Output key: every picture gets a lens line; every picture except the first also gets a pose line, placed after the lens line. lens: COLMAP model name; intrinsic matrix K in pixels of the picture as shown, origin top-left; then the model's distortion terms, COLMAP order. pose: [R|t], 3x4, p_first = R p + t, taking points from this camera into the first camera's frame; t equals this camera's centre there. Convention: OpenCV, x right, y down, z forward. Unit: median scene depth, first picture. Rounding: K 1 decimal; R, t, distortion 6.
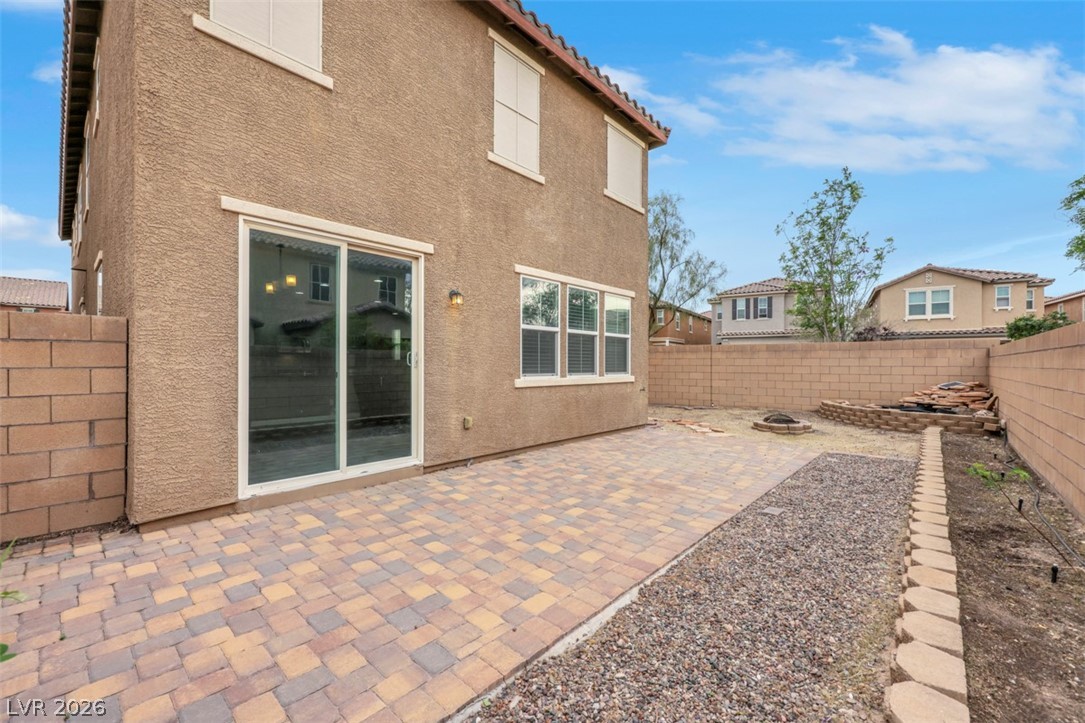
lens RADIAL K [[442.2, 0, 542.5], [0, 442.2, 361.5], [0, 0, 1]] dist [-0.000516, -0.000016]
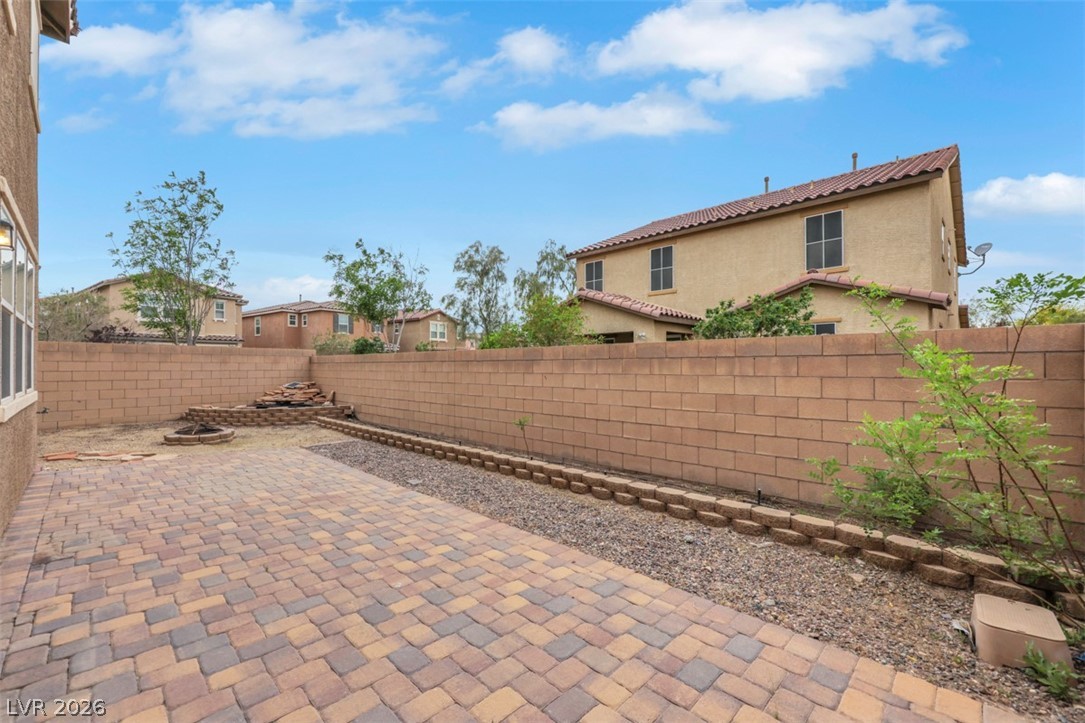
lens RADIAL K [[448.0, 0, 540.4], [0, 448.0, 357.0], [0, 0, 1]] dist [0.001404, 0.000065]
pose [[0.048497, 0.019988, 0.998623, -0.614293], [-0.006236, 0.999786, -0.019708, -0.010697], [-0.998804, -0.005271, 0.048611, 0.418328]]
